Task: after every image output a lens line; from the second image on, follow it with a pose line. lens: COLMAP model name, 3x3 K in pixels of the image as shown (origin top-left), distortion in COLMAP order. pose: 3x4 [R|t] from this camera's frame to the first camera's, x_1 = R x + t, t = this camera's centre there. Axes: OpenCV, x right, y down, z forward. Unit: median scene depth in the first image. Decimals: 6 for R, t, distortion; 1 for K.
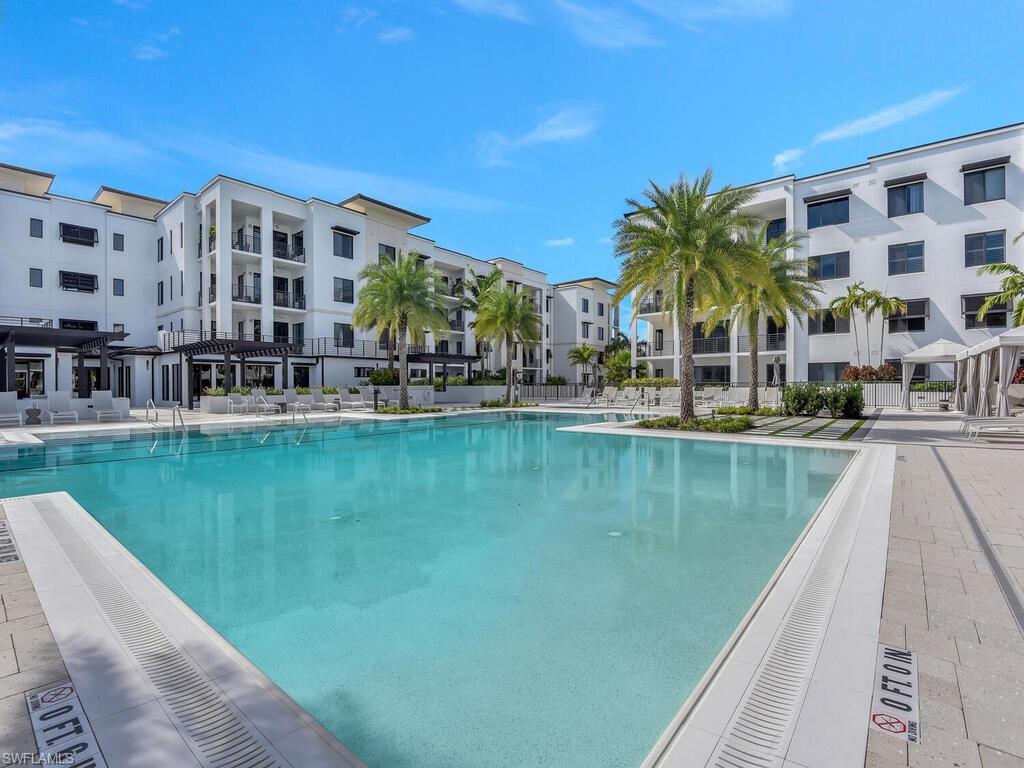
lens RADIAL K [[513.8, 0, 531.8], [0, 513.8, 390.1], [0, 0, 1]] dist [-0.000627, 0.000055]
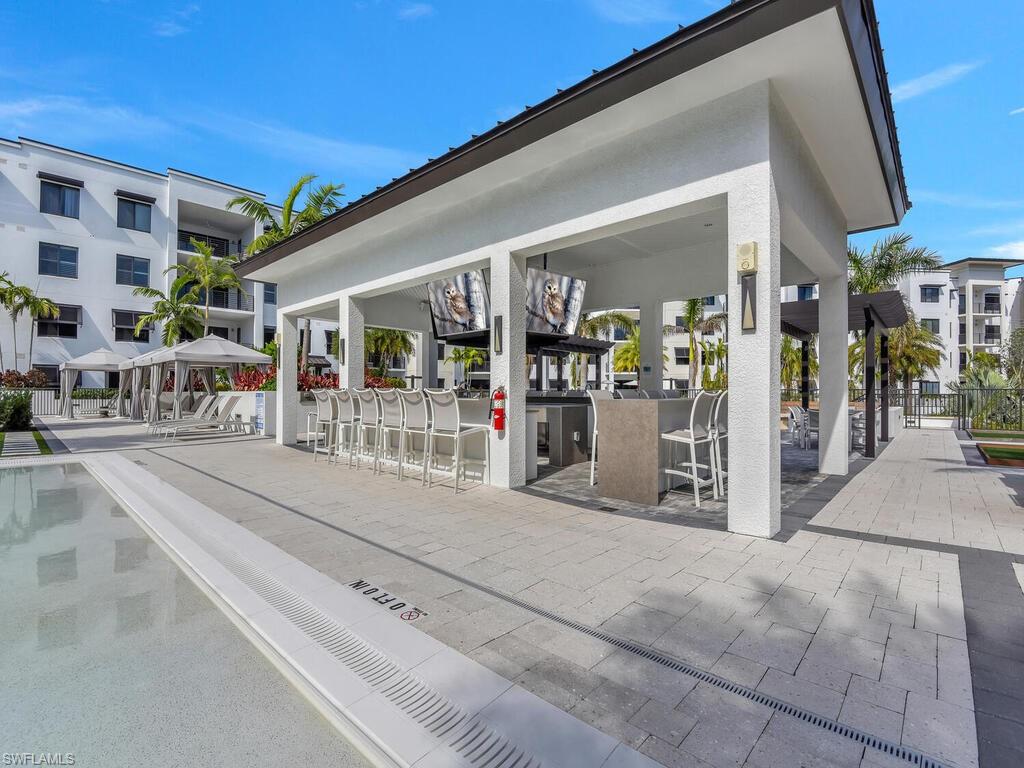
lens RADIAL K [[487.6, 0, 511.6], [0, 487.6, 391.4], [0, 0, 1]] dist [-0.002925, -0.001073]
pose [[0.100745, 0.003146, 0.994907, -0.090628], [0.009139, 0.999950, -0.004087, -0.000562], [-0.994870, 0.009504, 0.100712, 0.070570]]
